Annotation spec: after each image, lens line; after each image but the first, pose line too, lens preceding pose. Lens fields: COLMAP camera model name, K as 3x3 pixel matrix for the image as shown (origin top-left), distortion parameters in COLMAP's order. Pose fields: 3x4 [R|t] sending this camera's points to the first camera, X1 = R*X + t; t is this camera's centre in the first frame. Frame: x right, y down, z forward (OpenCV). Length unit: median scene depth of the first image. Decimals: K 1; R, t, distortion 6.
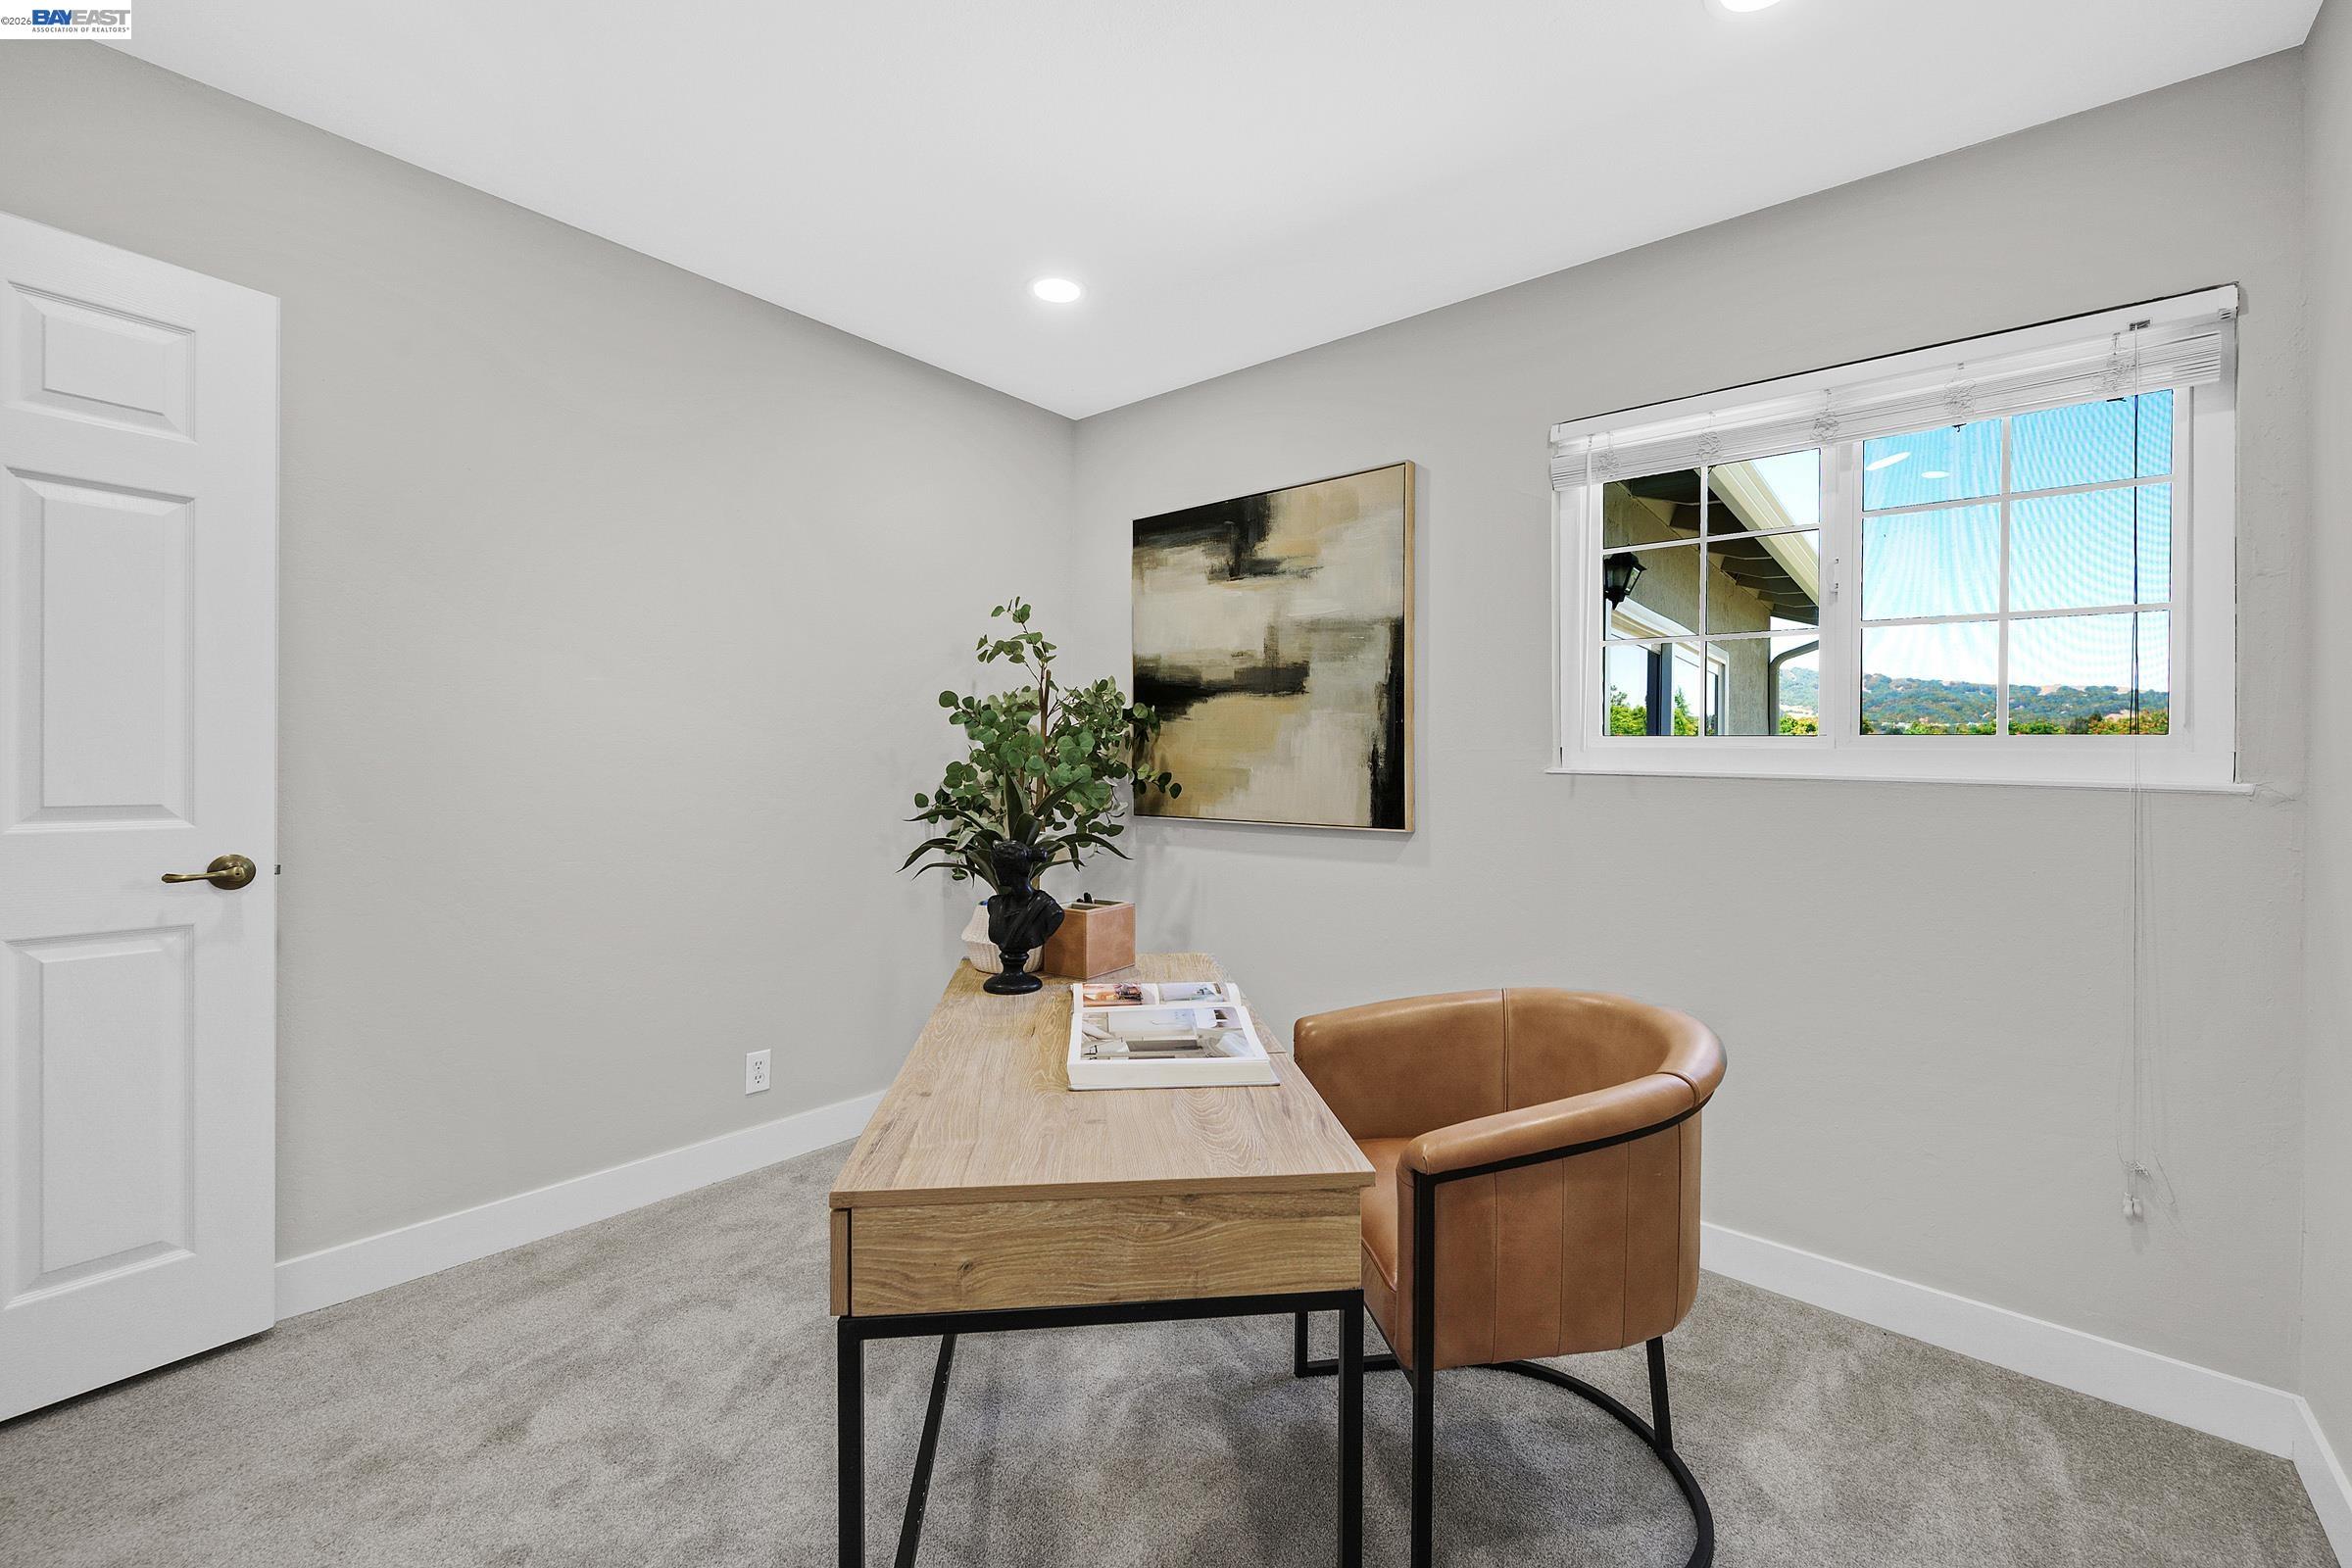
lens RADIAL K [[945.5, 0, 1175.7], [0, 945.5, 771.3], [0, 0, 1]] dist [-0.000826, -0.000192]
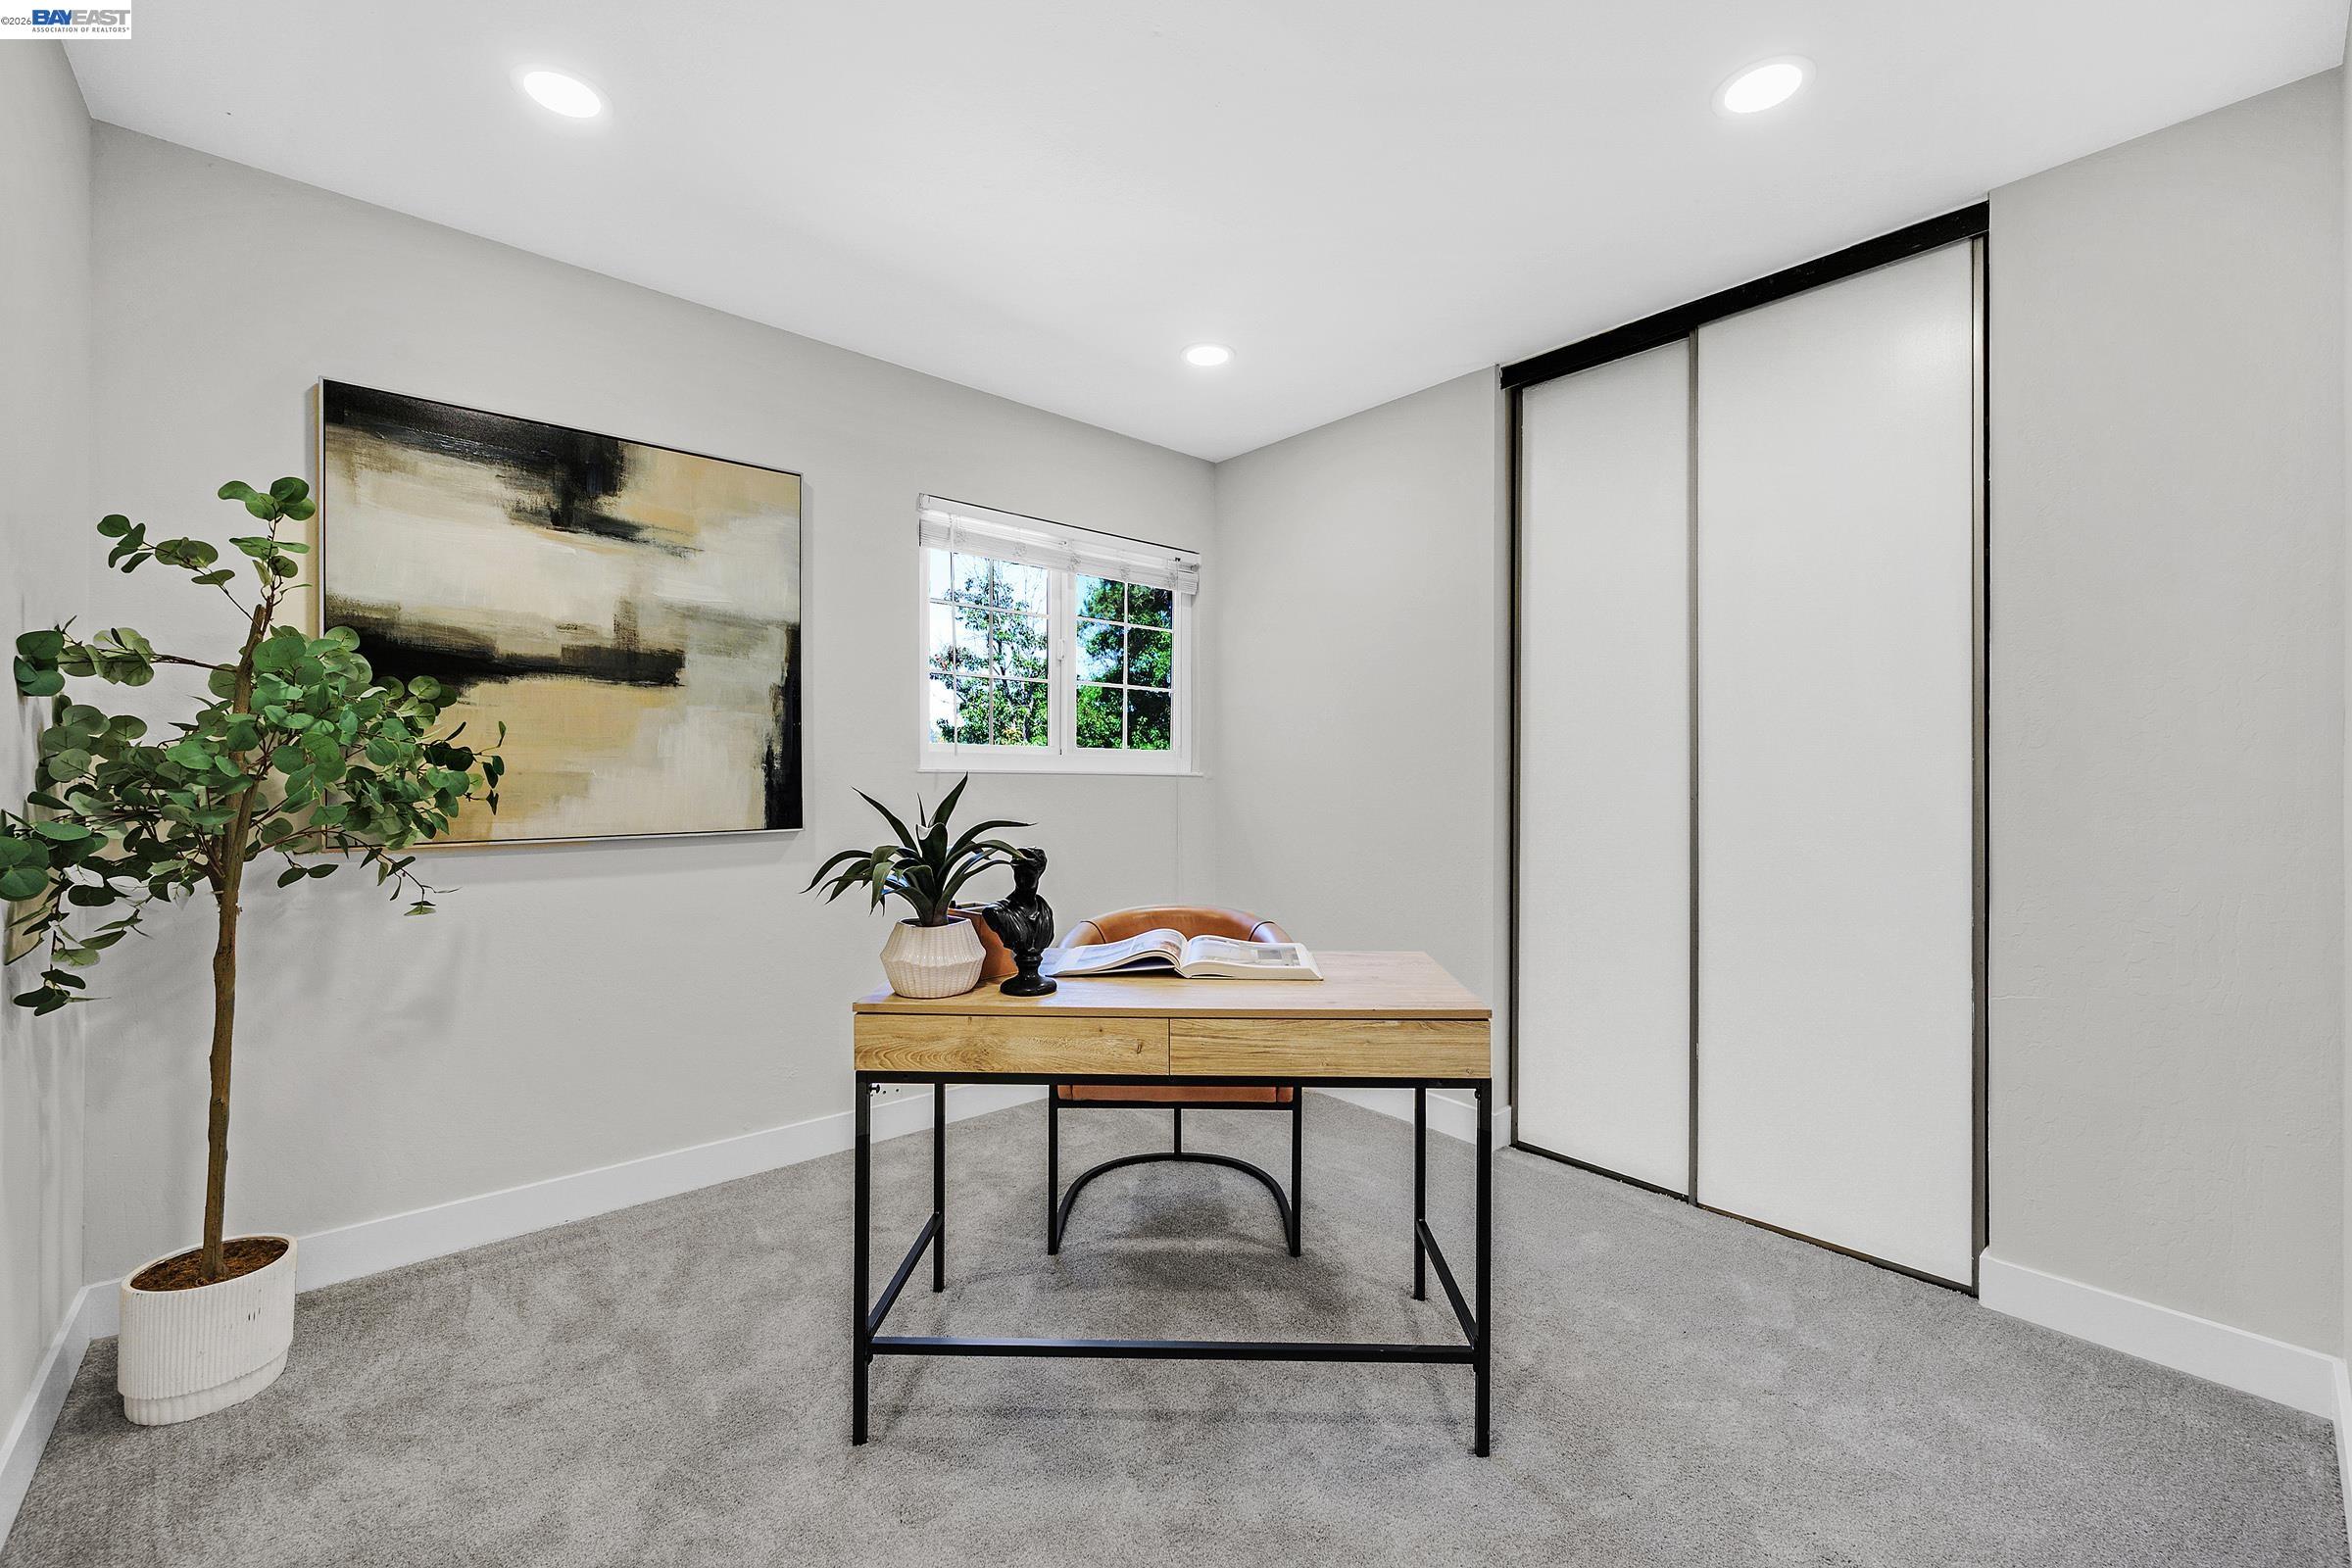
lens RADIAL K [[945.5, 0, 1177.5], [0, 945.5, 774.0], [0, 0, 1]] dist [-0.000826, -0.000192]
pose [[0.162784, -0.016105, 0.986530, -0.656768], [0.005056, 0.999867, 0.015488, -0.011124], [-0.986649, 0.002467, 0.162843, 0.385950]]
